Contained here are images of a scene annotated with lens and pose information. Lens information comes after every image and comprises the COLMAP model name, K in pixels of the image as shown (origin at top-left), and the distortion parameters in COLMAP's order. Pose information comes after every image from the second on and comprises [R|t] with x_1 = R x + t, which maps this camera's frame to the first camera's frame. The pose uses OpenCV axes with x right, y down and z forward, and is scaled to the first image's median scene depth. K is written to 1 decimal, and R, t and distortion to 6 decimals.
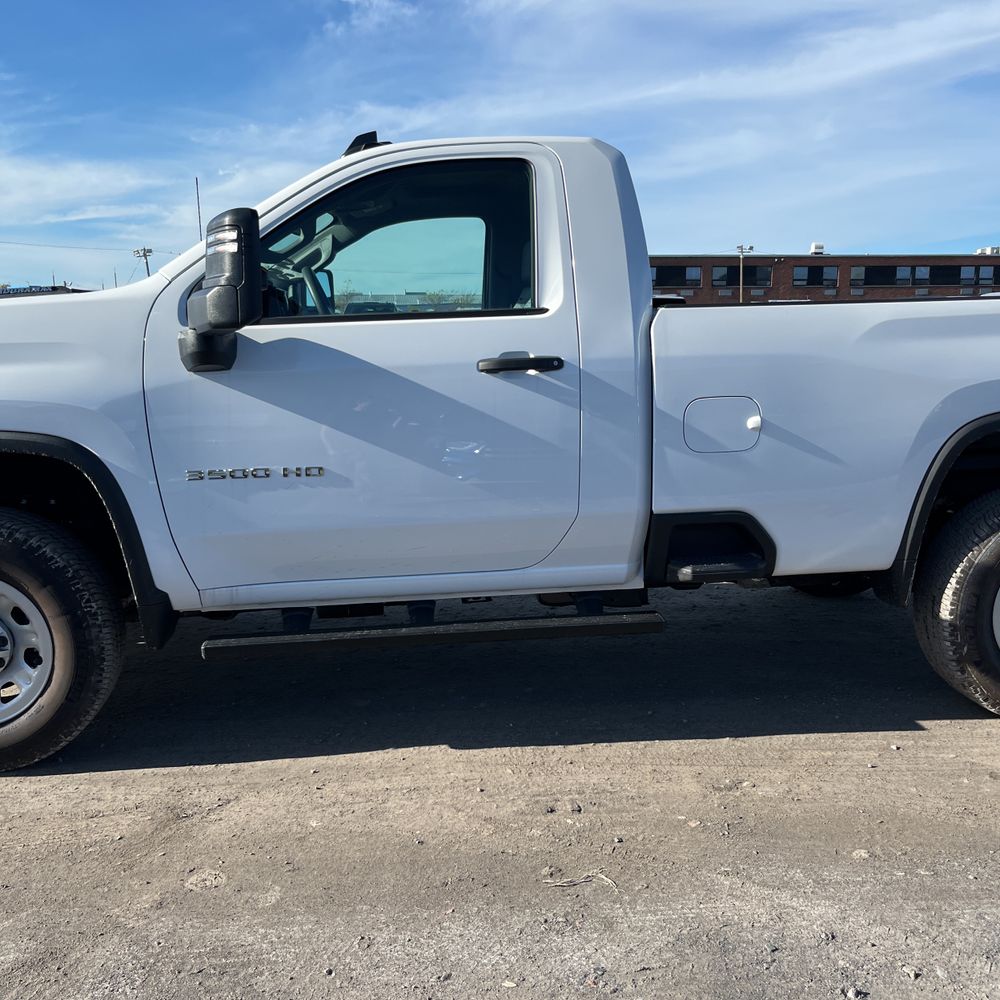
lens RADIAL K [[1010.4, 0, 500.0], [0, 1010.4, 500.0], [0, 0, 1]] dist [0.061622, -0.131003]
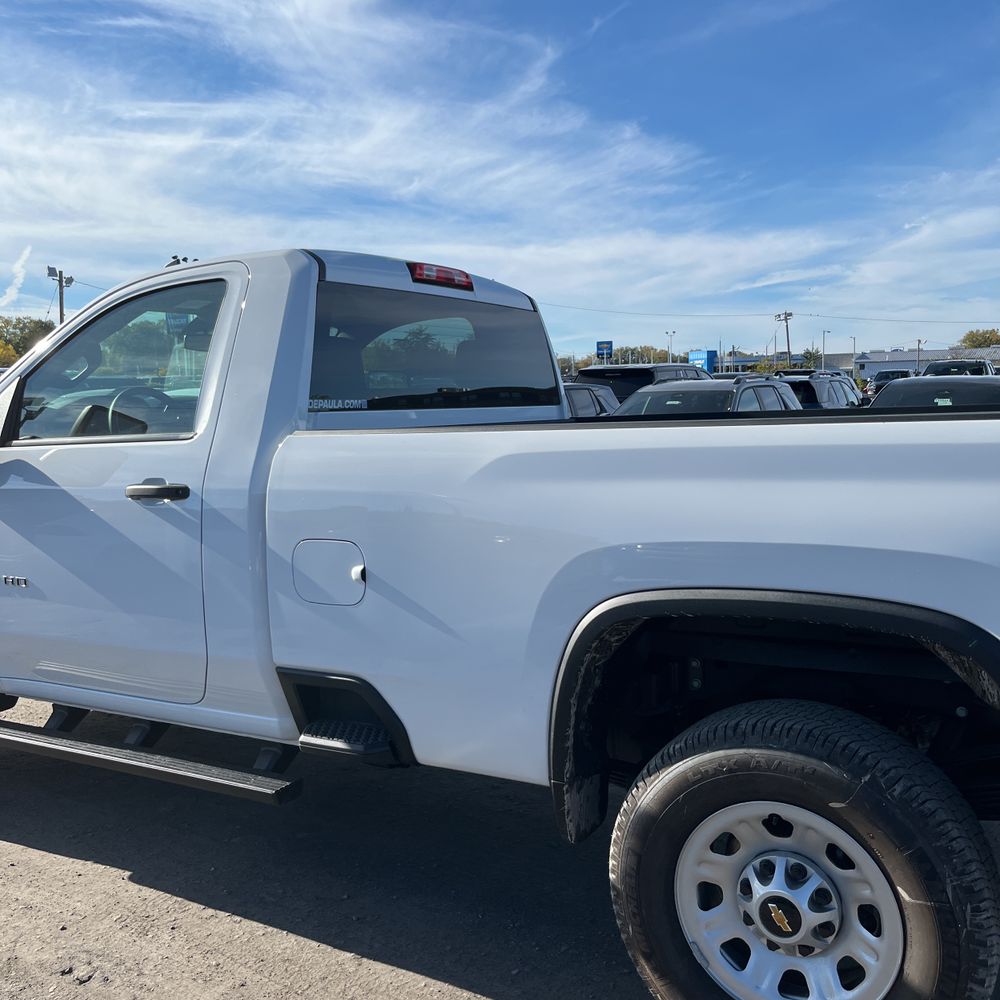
lens RADIAL K [[1014.6, 0, 501.5], [0, 1014.6, 475.4], [0, 0, 1]] dist [0.010561, -0.004998]
pose [[0.811775, 0.037567, -0.582761, 0.824302], [-0.084036, 0.995057, -0.052915, -0.121802], [0.577892, 0.091928, 0.810919, 0.389087]]
